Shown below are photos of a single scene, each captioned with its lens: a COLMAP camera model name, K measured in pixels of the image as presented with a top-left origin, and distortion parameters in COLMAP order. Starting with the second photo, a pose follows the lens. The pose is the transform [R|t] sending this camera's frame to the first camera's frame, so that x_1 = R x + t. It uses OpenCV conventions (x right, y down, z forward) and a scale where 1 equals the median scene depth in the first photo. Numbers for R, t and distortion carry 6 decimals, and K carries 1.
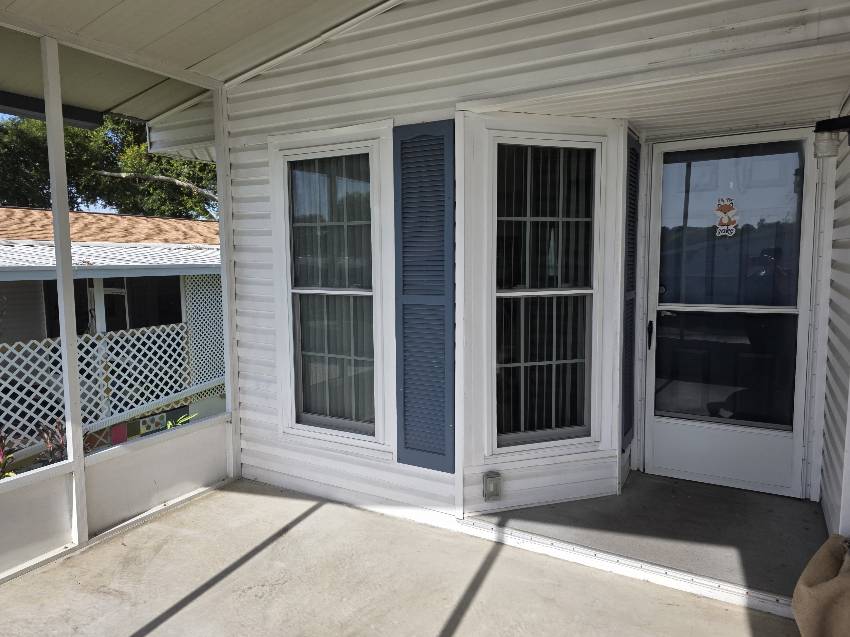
lens RADIAL K [[572.9, 0, 427.8], [0, 572.9, 311.7], [0, 0, 1]] dist [0.019512, -0.003032]
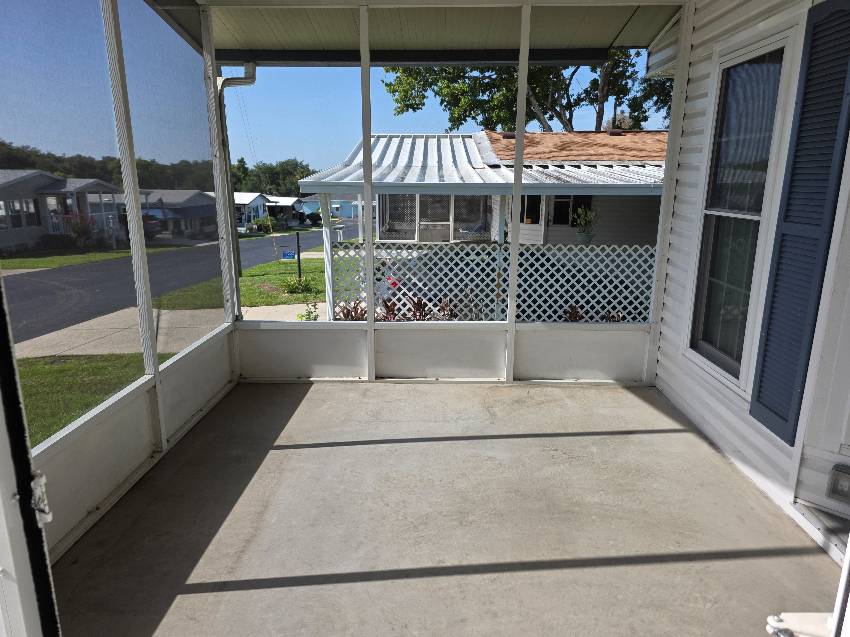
lens RADIAL K [[572.9, 0, 427.8], [0, 572.9, 311.7], [0, 0, 1]] dist [0.019512, -0.003032]
pose [[0.473442, 0.212600, -0.854783, 0.438686], [-0.098660, 0.977127, 0.188385, -0.009079], [0.875282, -0.004857, 0.483588, 0.140252]]
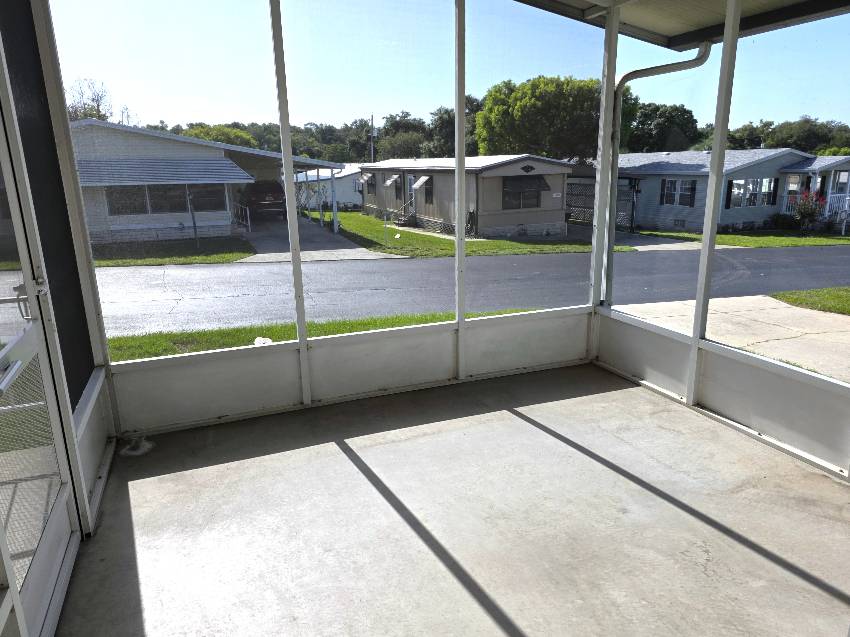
lens RADIAL K [[600.9, 0, 425.0], [0, 600.9, 318.5], [0, 0, 1]] dist [0.007168, -0.000853]
pose [[-0.627798, 0.221078, -0.746320, 0.475675], [-0.053066, 0.944430, 0.324402, -0.118076], [0.776565, 0.243263, -0.581180, 0.902255]]
